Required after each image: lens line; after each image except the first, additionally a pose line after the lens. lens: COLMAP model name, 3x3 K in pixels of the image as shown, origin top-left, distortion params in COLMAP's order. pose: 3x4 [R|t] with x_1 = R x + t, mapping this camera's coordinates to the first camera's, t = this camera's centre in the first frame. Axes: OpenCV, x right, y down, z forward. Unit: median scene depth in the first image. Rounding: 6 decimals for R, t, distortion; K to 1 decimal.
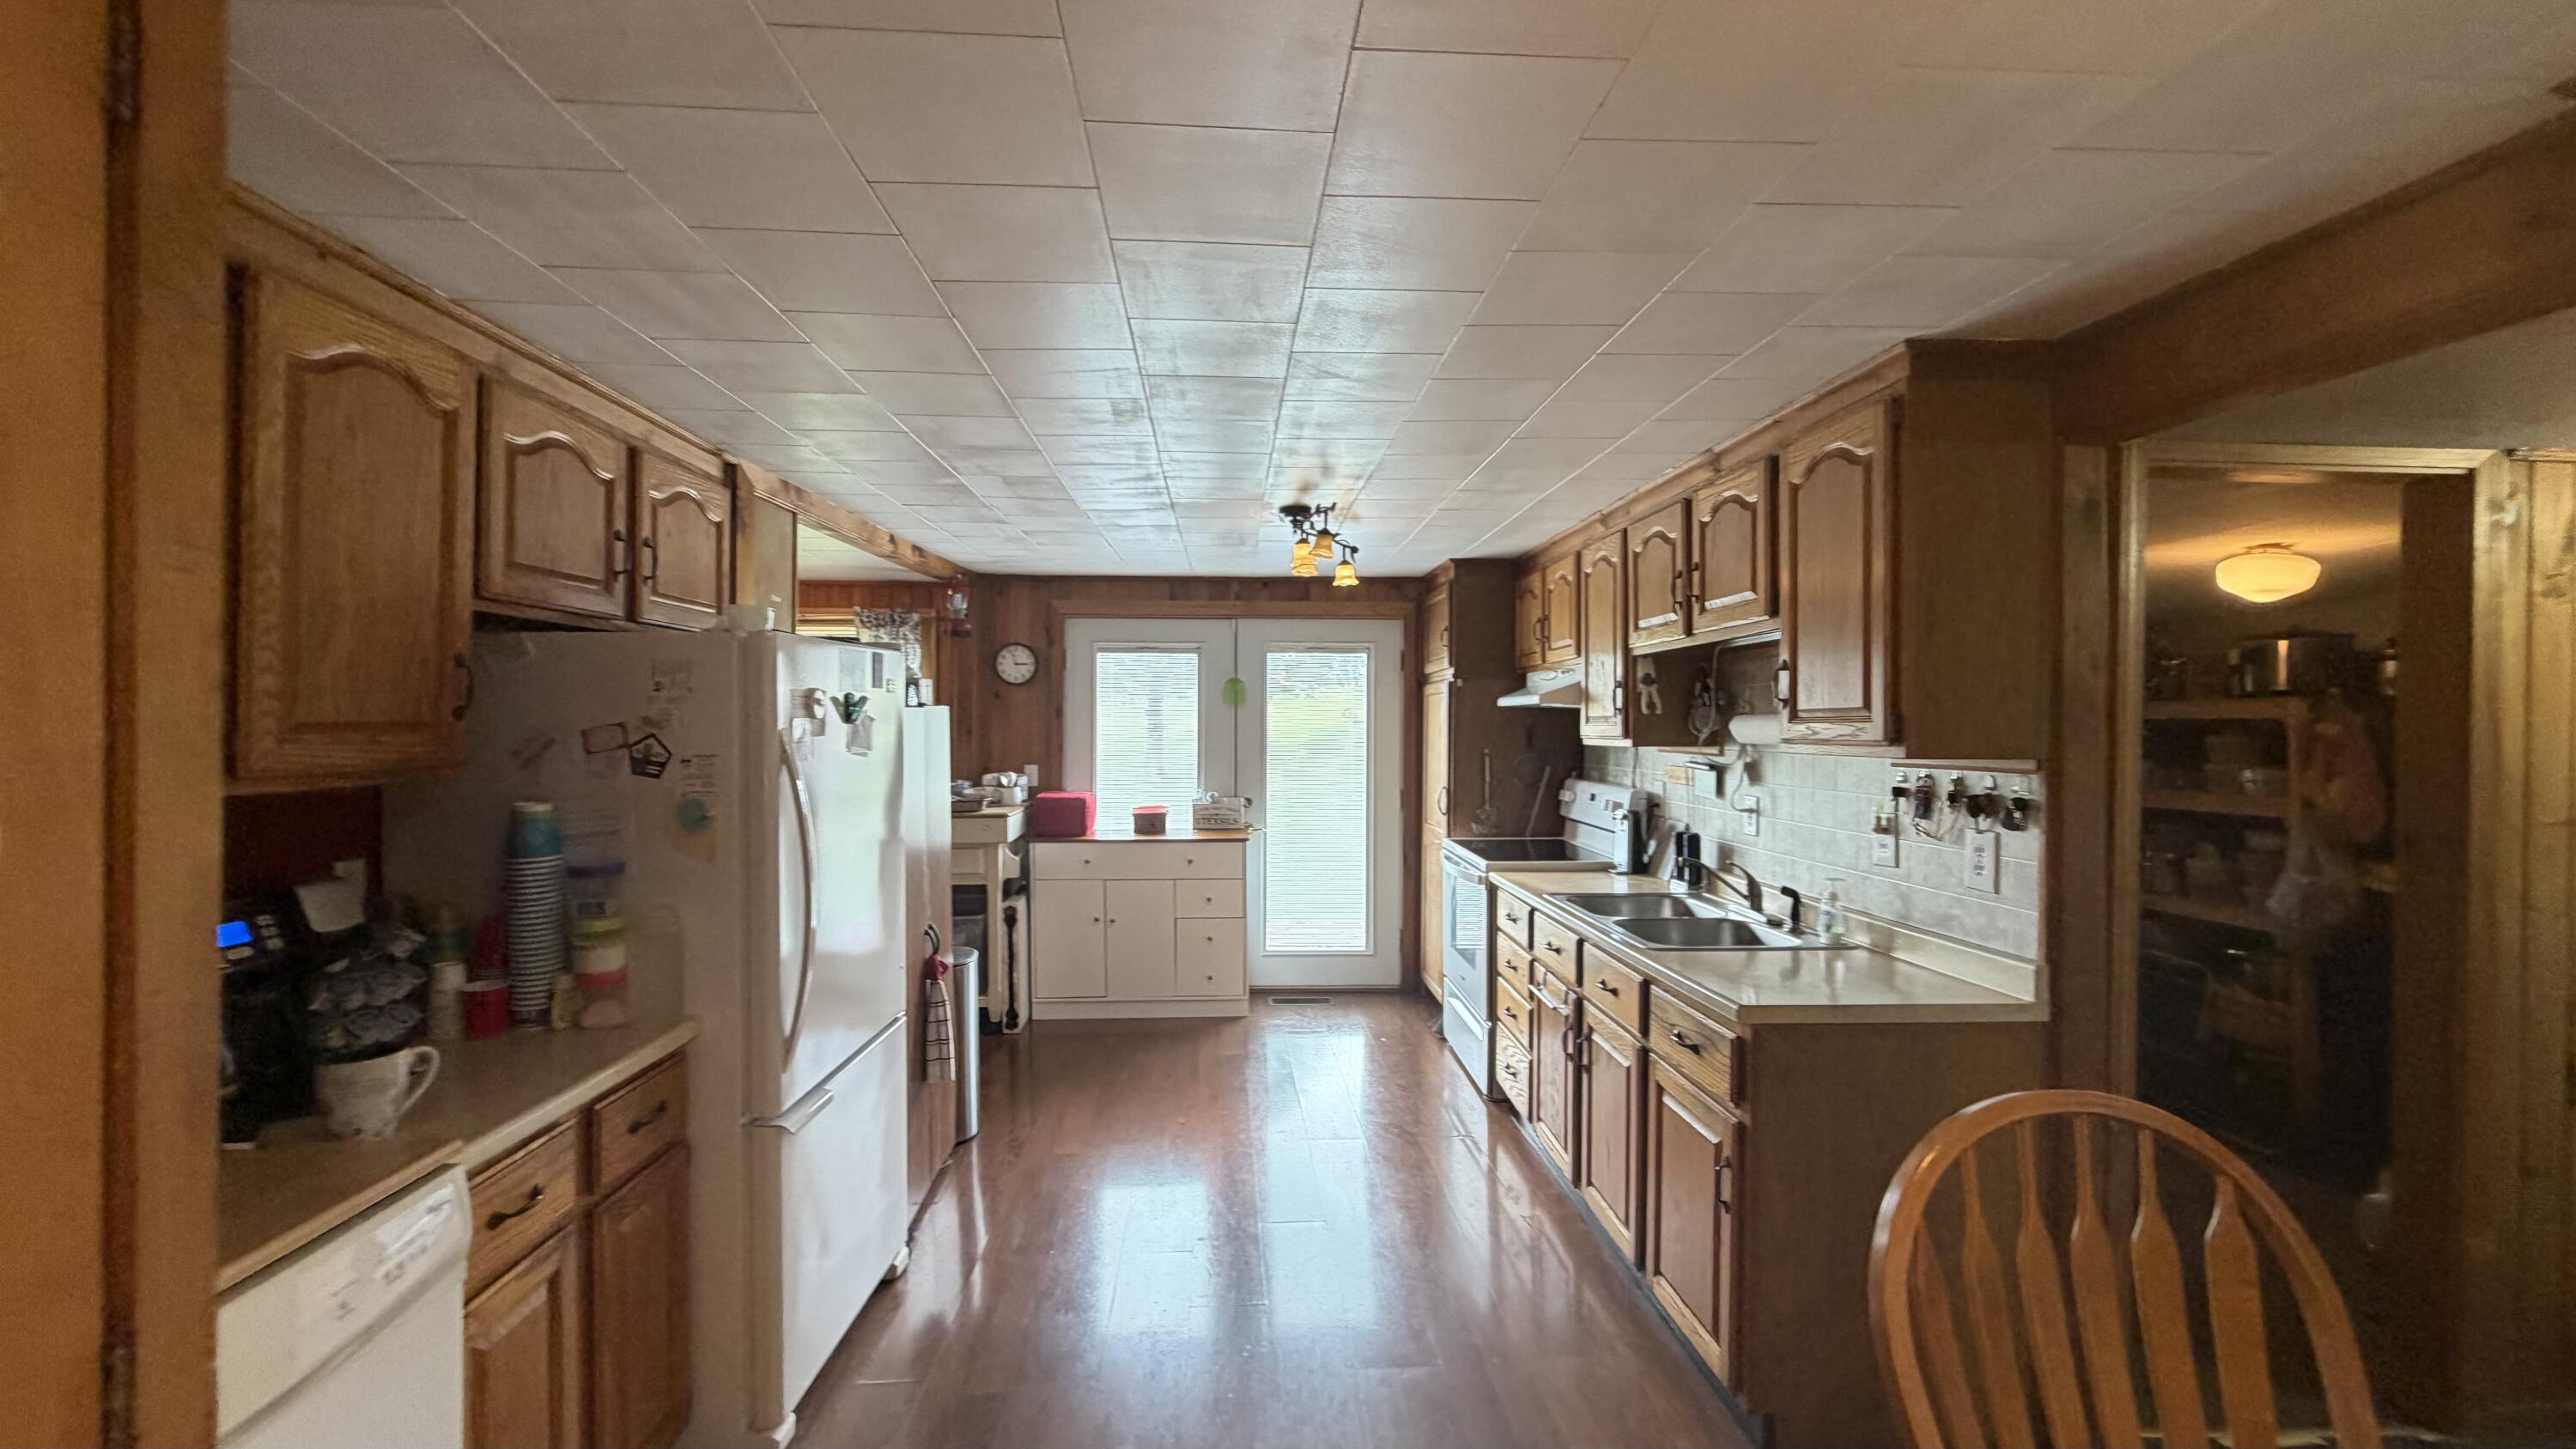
lens RADIAL K [[1024.0, 0, 1280.3], [0, 1024.0, 723.2], [0, 0, 1]] dist [0.000621, 0.000024]
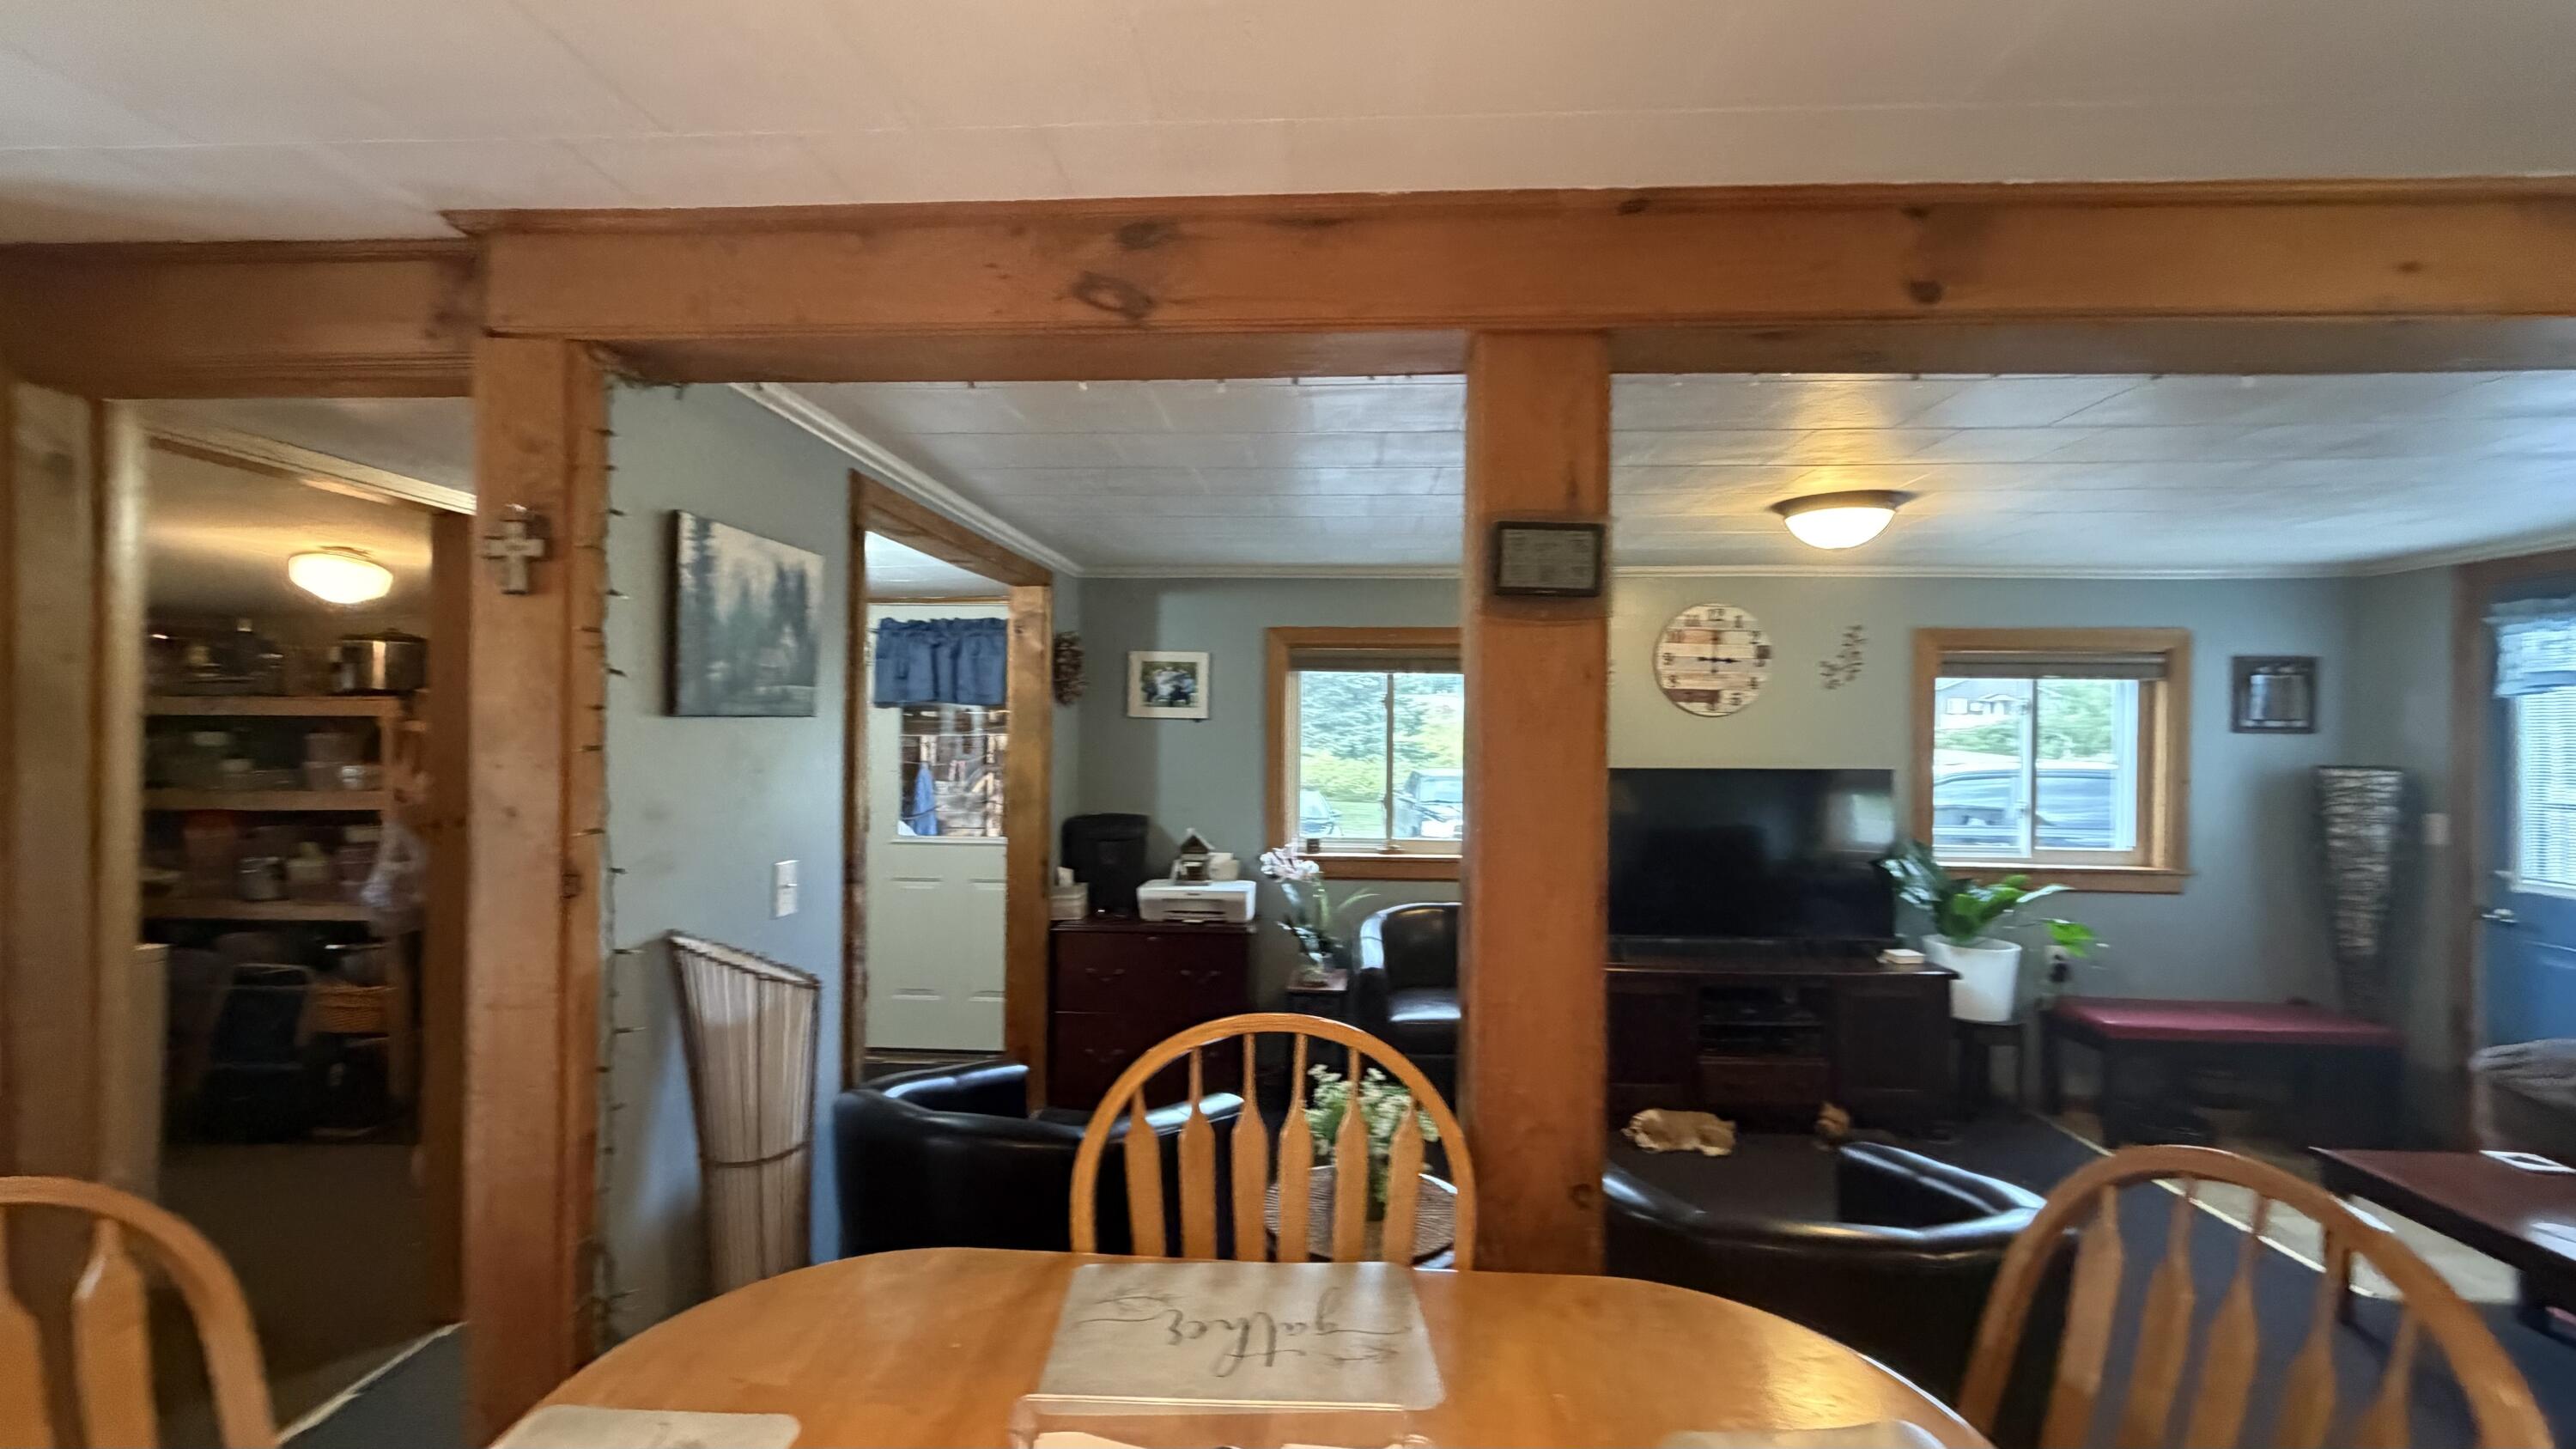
lens RADIAL K [[1024.7, 0, 1280.7], [0, 1024.7, 723.4], [0, 0, 1]] dist [-0.000613, 0.000757]
pose [[0.115528, -0.000720, 0.993304, 0.064188], [-0.004891, 0.999987, 0.001294, -0.004888], [-0.993292, -0.005008, 0.115523, -0.071969]]
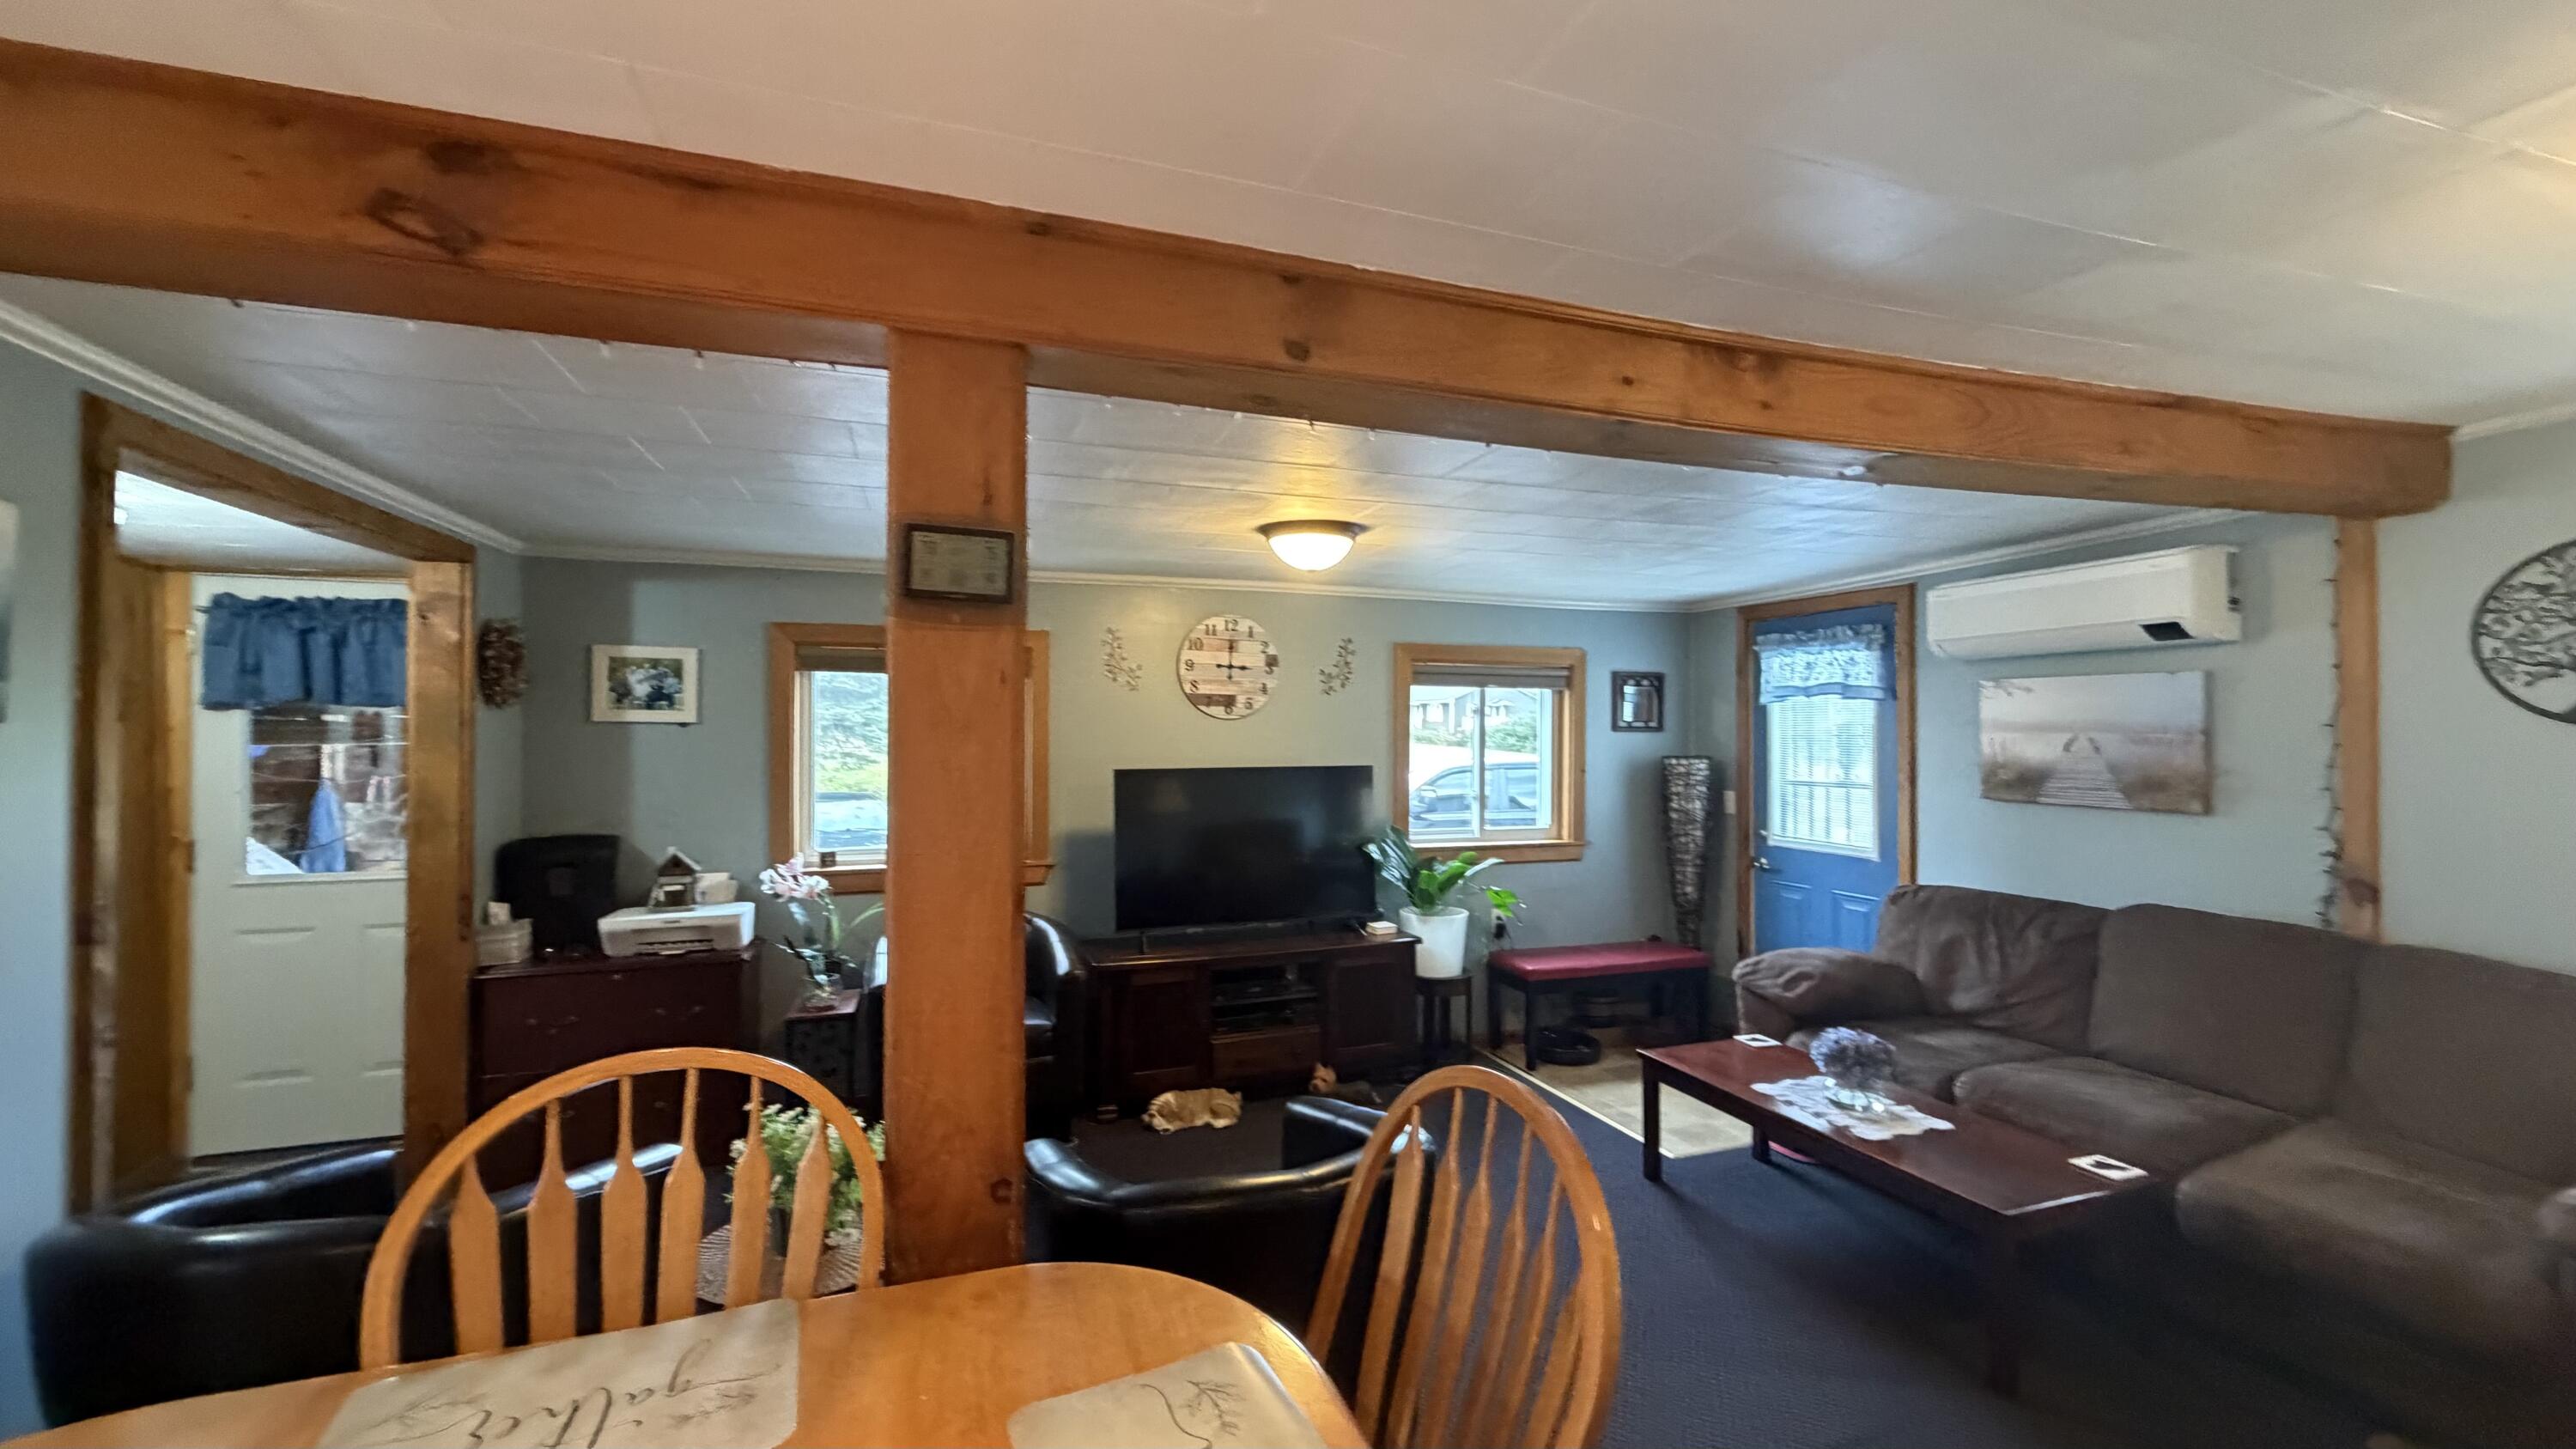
lens RADIAL K [[1024.7, 0, 1280.7], [0, 1024.7, 723.4], [0, 0, 1]] dist [-0.000613, 0.000757]
pose [[-0.276233, 0.002667, 0.961087, 0.046142], [-0.000374, 0.999996, -0.002882, -0.005419], [-0.961091, -0.001155, -0.276231, -0.173320]]
